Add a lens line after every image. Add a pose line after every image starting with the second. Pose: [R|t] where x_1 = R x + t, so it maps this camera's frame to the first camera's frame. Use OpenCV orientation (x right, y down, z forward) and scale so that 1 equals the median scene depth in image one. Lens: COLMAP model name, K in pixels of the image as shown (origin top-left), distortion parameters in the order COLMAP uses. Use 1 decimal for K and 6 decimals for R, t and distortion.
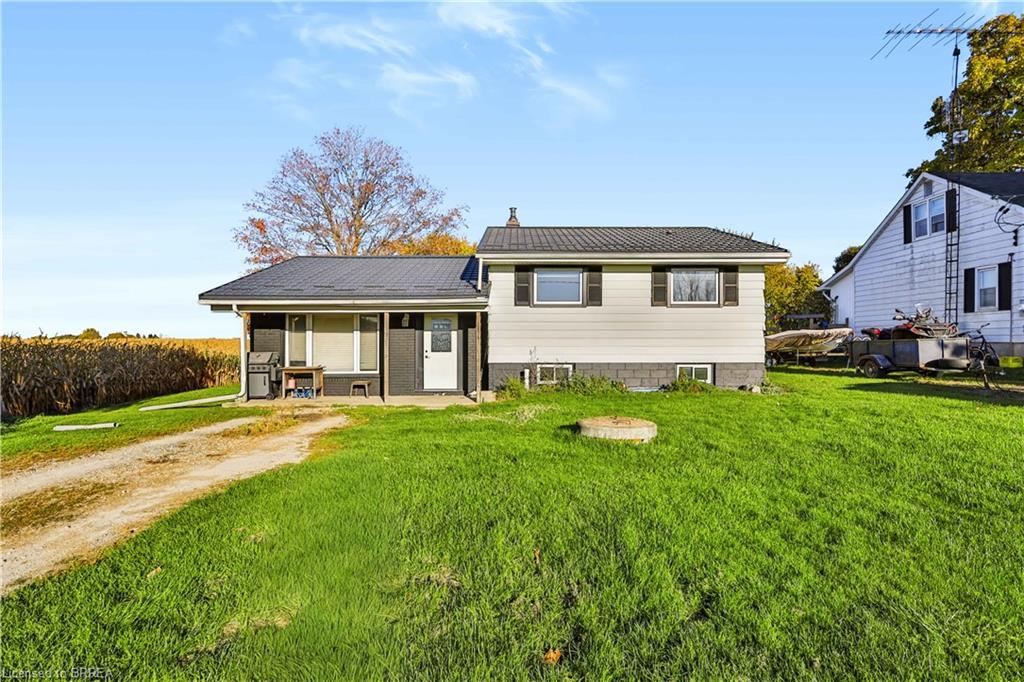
lens RADIAL K [[504.9, 0, 521.5], [0, 504.9, 332.4], [0, 0, 1]] dist [-0.001013, -0.000951]
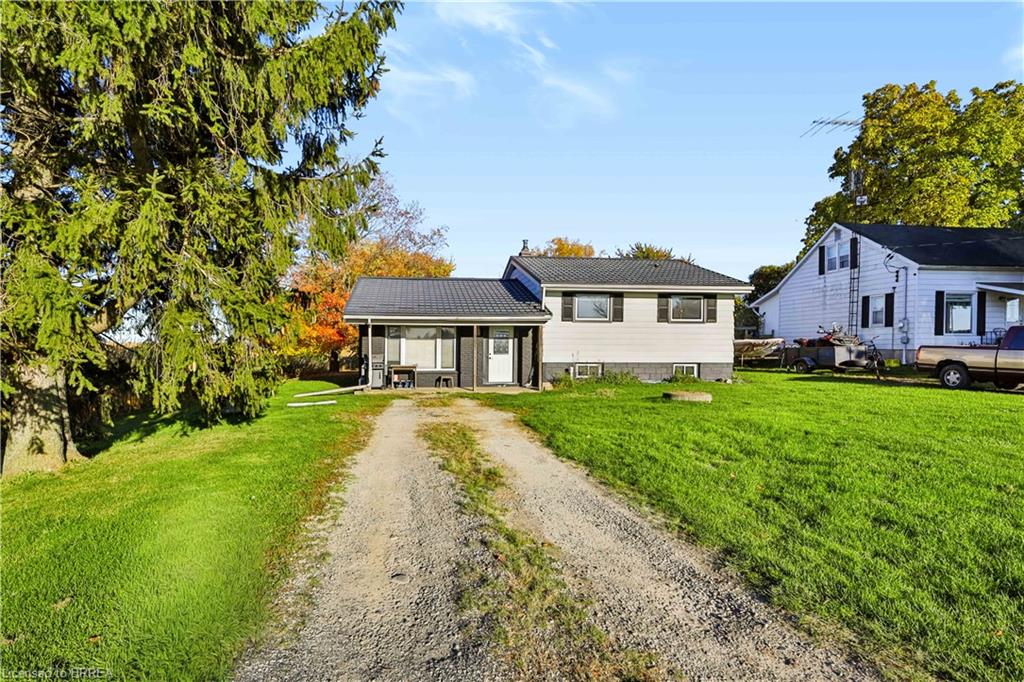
lens RADIAL K [[504.9, 0, 480.2], [0, 504.9, 346.1], [0, 0, 1]] dist [-0.001013, -0.000951]
pose [[0.995983, 0.004419, 0.089436, -0.335542], [-0.005810, 0.999866, 0.015294, -0.004353], [-0.089356, -0.015752, 0.995875, -0.333091]]
